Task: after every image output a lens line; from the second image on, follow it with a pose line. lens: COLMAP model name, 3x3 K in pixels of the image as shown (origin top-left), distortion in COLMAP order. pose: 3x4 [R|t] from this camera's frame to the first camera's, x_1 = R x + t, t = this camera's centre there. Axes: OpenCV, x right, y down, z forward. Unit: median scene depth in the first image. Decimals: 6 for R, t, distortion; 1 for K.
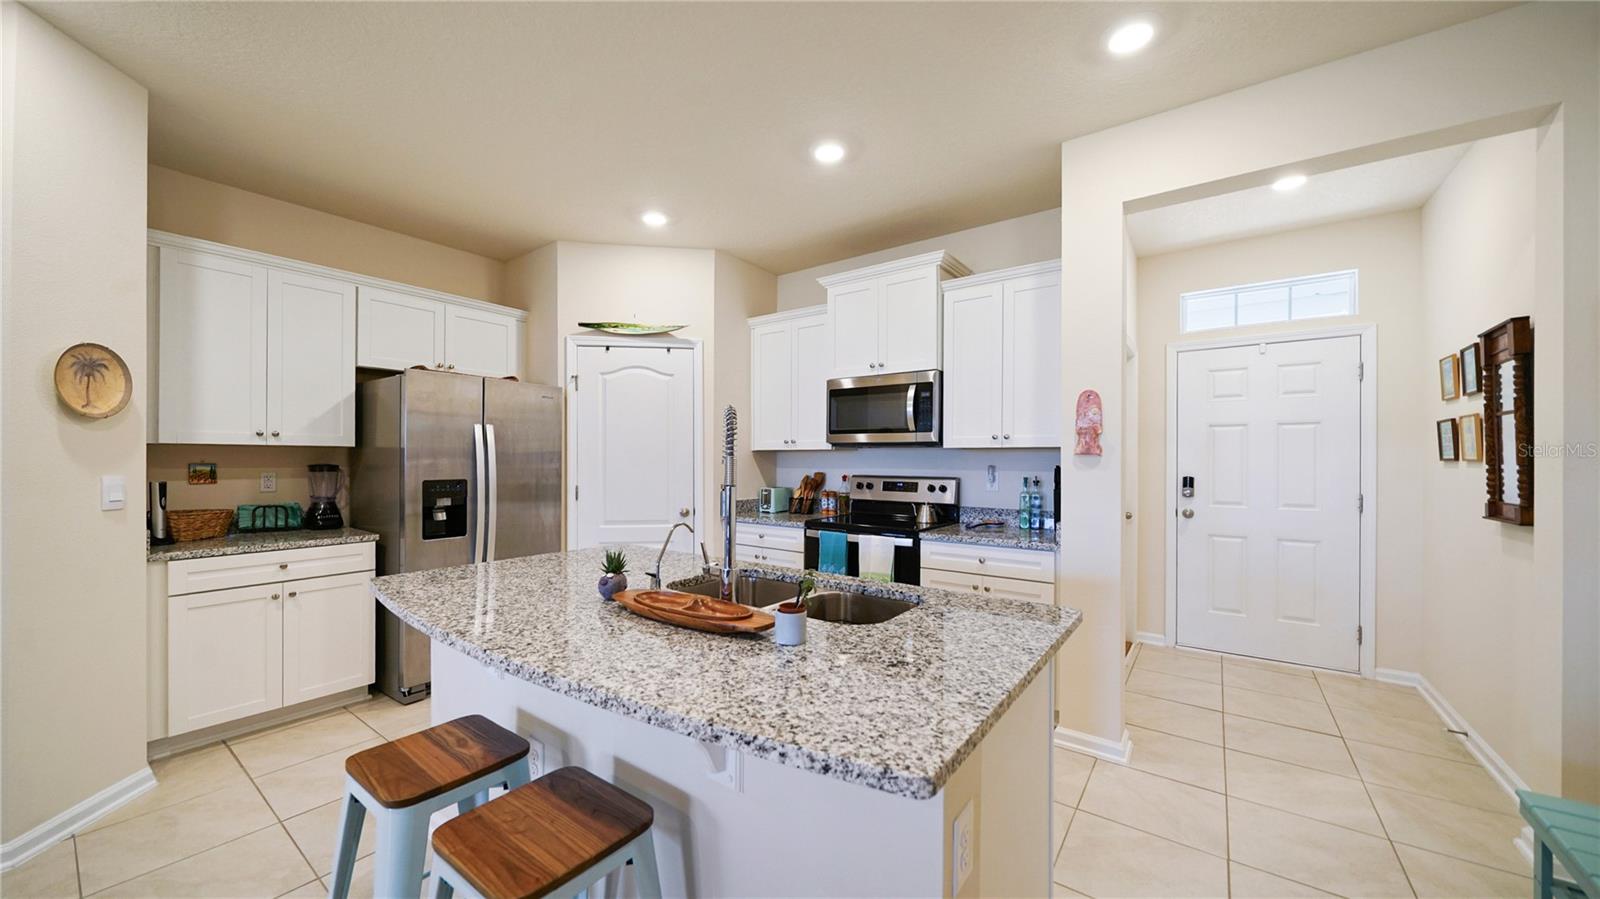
lens RADIAL K [[562.7, 0, 793.9], [0, 562.7, 461.8], [0, 0, 1]] dist [-0.000576, -0.000202]
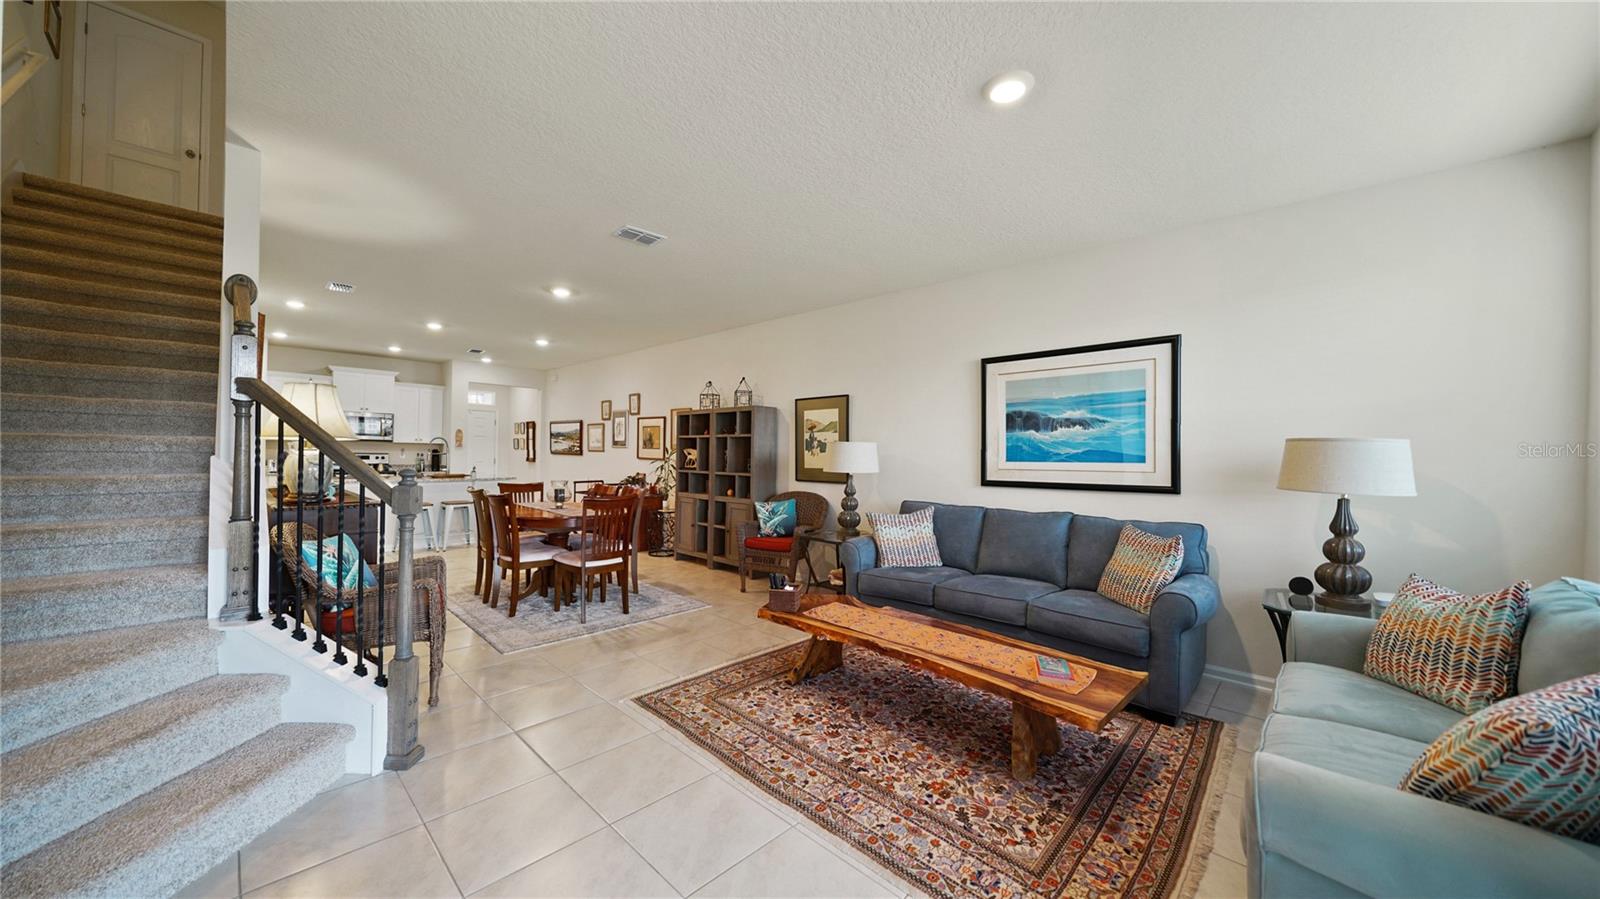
lens RADIAL K [[552.0, 0, 793.9], [0, 552.0, 459.0], [0, 0, 1]] dist [-0.001297, -0.002496]
pose [[0.133564, -0.011223, 0.990977, -2.141990], [-0.015653, 0.999787, 0.013432, -0.010911], [-0.990917, -0.017306, 0.133360, -1.285101]]
